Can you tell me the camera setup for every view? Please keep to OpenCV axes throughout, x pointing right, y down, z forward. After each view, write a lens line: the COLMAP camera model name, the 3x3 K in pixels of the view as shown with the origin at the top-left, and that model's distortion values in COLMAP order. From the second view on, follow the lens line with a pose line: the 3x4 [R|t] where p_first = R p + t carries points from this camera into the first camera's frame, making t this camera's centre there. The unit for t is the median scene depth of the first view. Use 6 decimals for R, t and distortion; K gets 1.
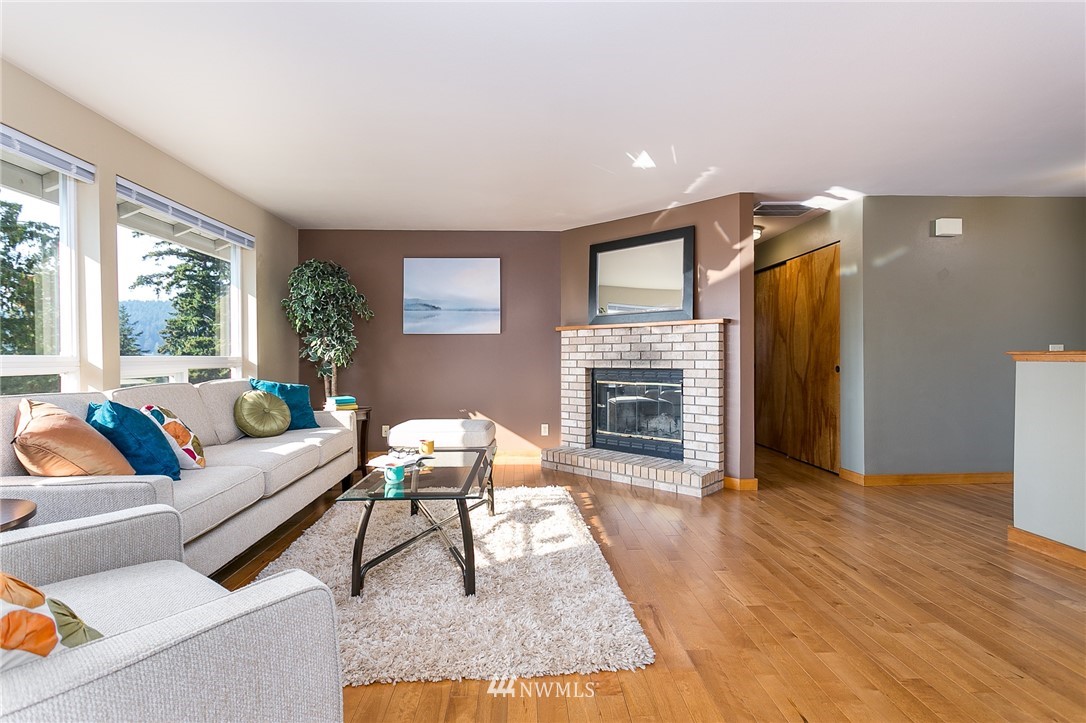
lens RADIAL K [[513.8, 0, 543.0], [0, 513.8, 361.5], [0, 0, 1]] dist [0.001501, 0.000370]
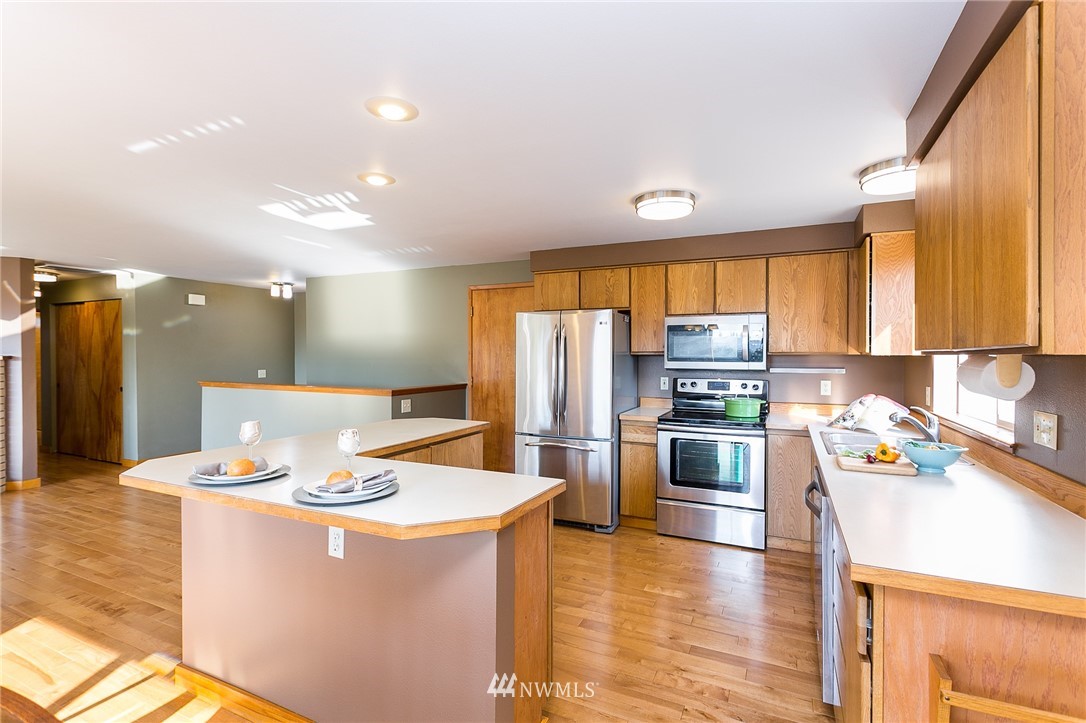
lens RADIAL K [[513.8, 0, 543.0], [0, 513.8, 361.5], [0, 0, 1]] dist [0.001501, 0.000370]
pose [[0.474749, -0.007556, 0.880089, -0.116602], [0.002125, 0.999970, 0.007438, -0.069055], [-0.880119, -0.001661, 0.474751, -0.680244]]
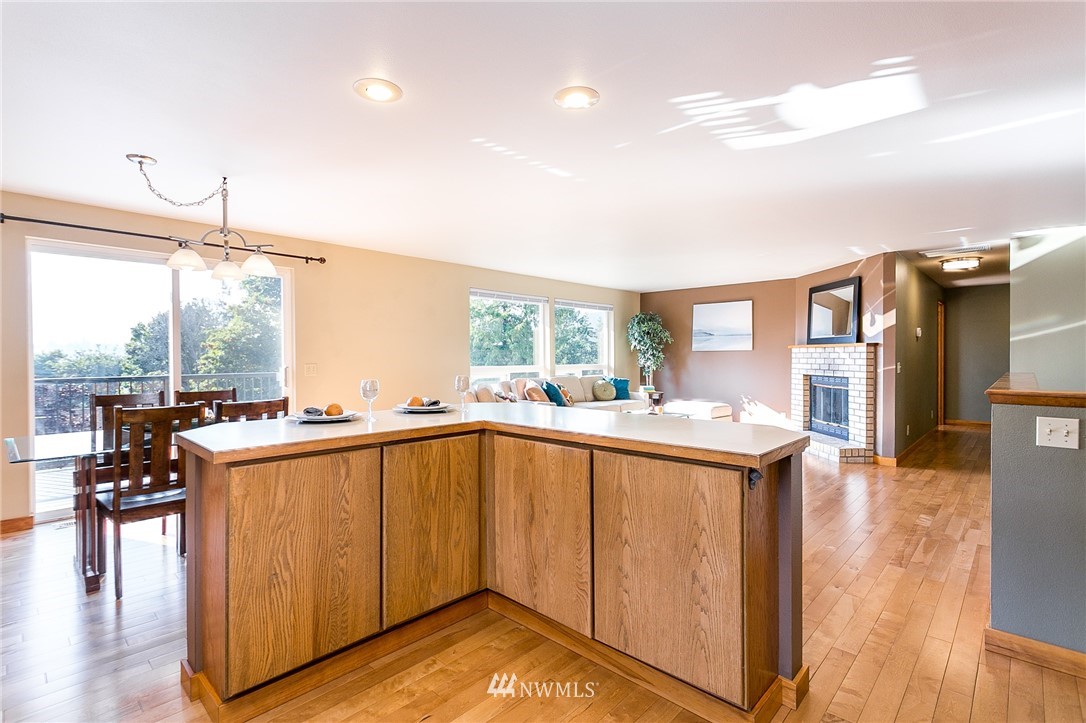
lens RADIAL K [[507.9, 0, 543.0], [0, 507.9, 361.5], [0, 0, 1]] dist [0.001249, 0.000052]
pose [[0.696148, 0.010286, -0.717825, 0.658995], [-0.006776, 0.999947, 0.007757, -0.032940], [0.717867, -0.000535, 0.696180, -0.567239]]
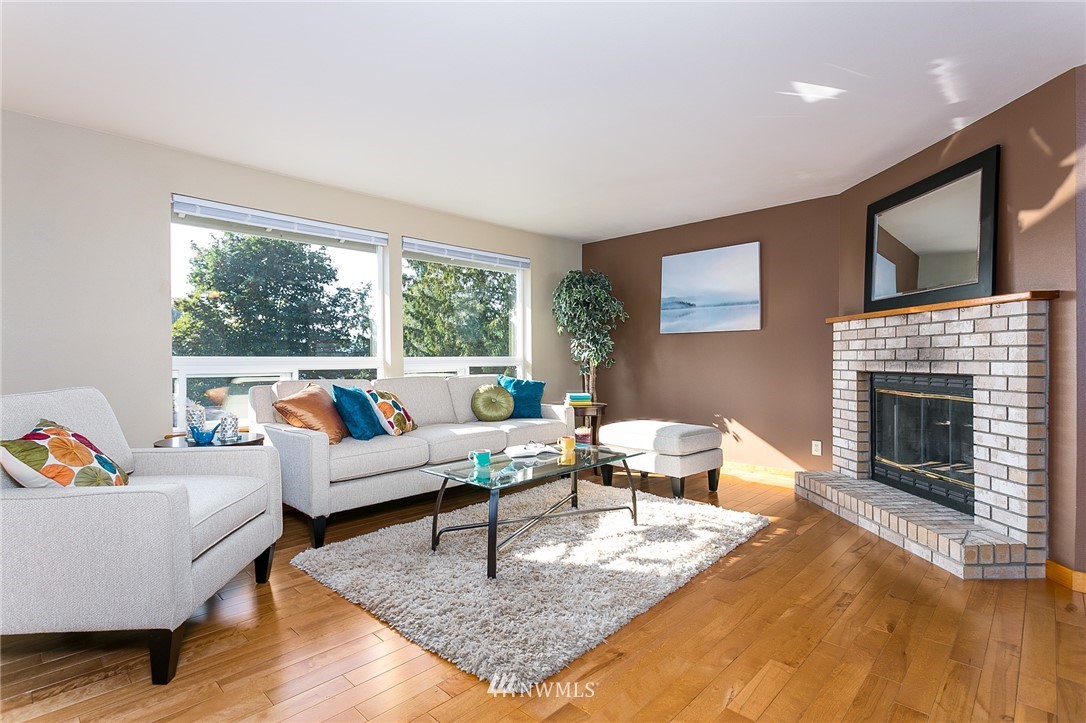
lens RADIAL K [[529.4, 0, 543.0], [0, 529.4, 361.5], [0, 0, 1]] dist [-0.003823, 0.000765]
pose [[0.688719, 0.004351, -0.725015, 0.360120], [-0.003784, 0.999990, 0.002406, -0.001890], [0.725018, 0.001086, 0.688729, 0.151364]]
